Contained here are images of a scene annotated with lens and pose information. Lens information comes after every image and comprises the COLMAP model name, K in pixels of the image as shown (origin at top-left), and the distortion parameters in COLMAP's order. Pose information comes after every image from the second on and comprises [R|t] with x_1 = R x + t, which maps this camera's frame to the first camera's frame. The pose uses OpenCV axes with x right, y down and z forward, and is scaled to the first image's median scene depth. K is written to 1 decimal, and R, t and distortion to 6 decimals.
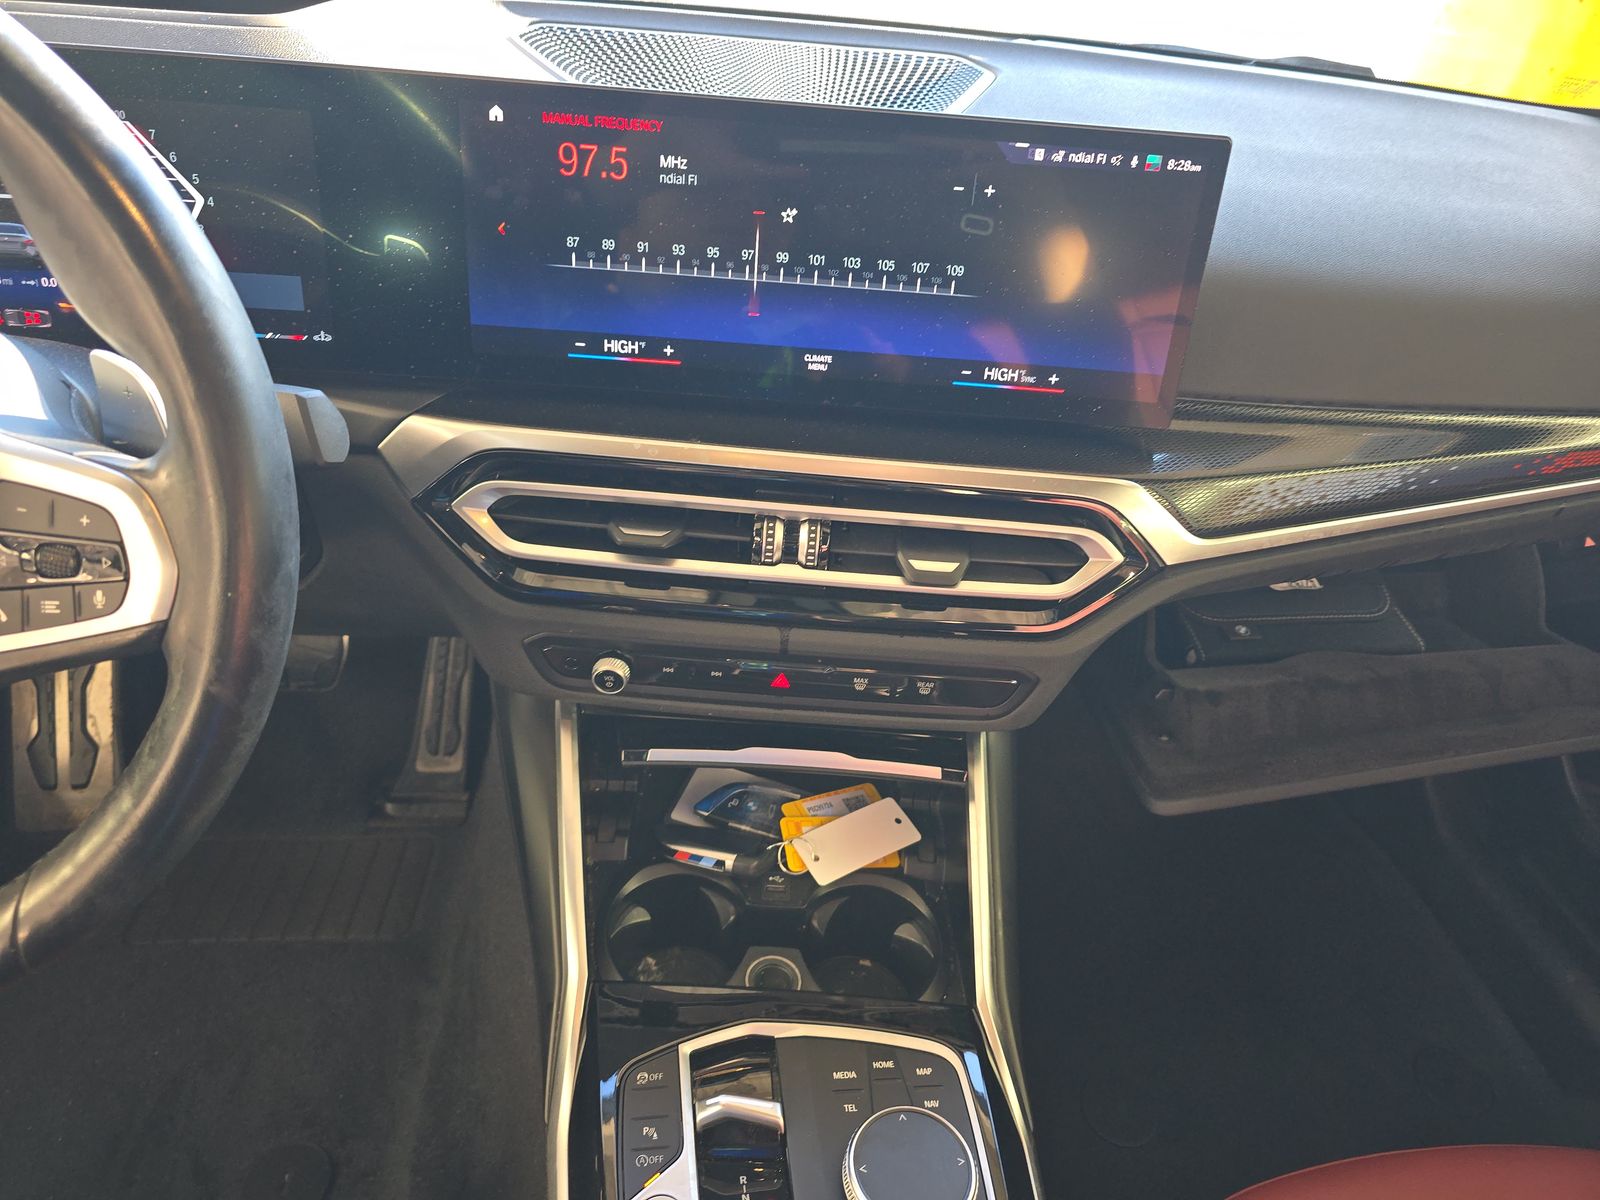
lens RADIAL K [[1061.9, 0, 805.4], [0, 1061.9, 595.6], [0, 0, 1]] dist [0.048682, -0.047305]
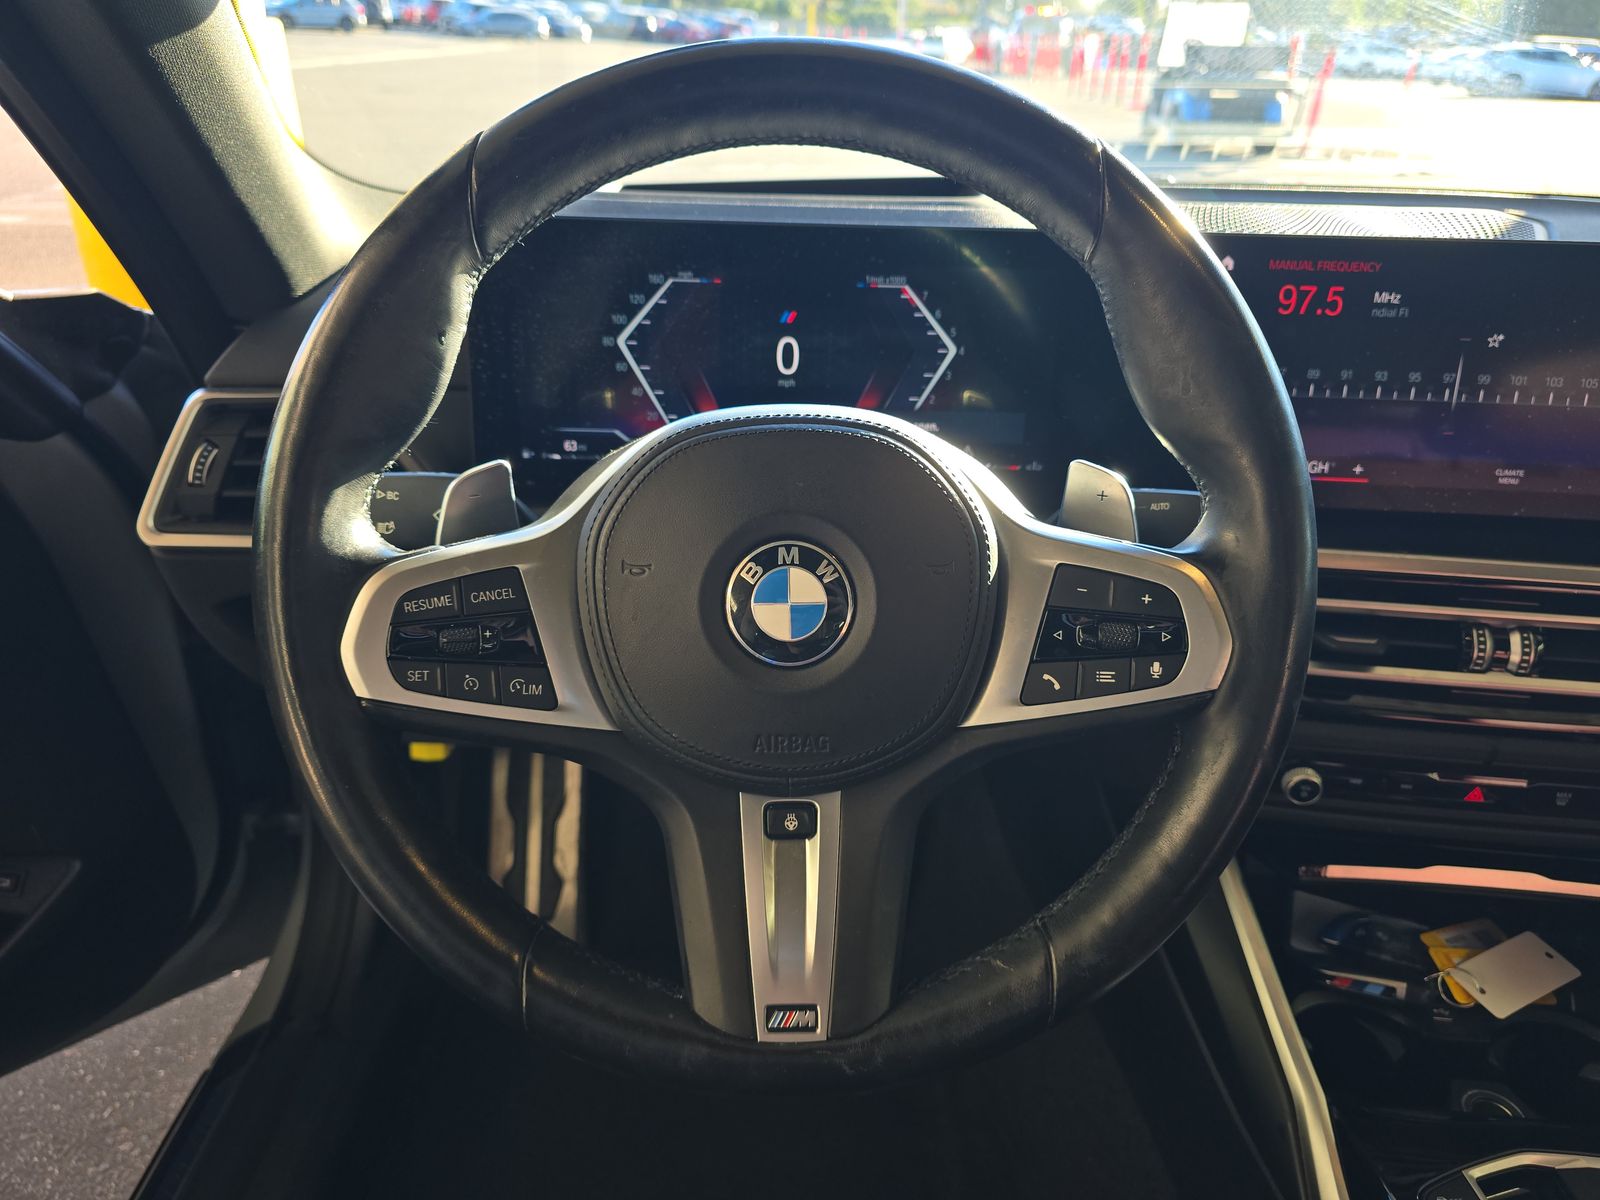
lens RADIAL K [[1061.9, 0, 805.4], [0, 1061.9, 595.6], [0, 0, 1]] dist [0.048682, -0.047305]
pose [[0.995336, -0.014007, -0.095448, -0.574019], [-0.001984, 0.986221, -0.165423, 0.069051], [0.096450, 0.164841, 0.981593, -0.070783]]
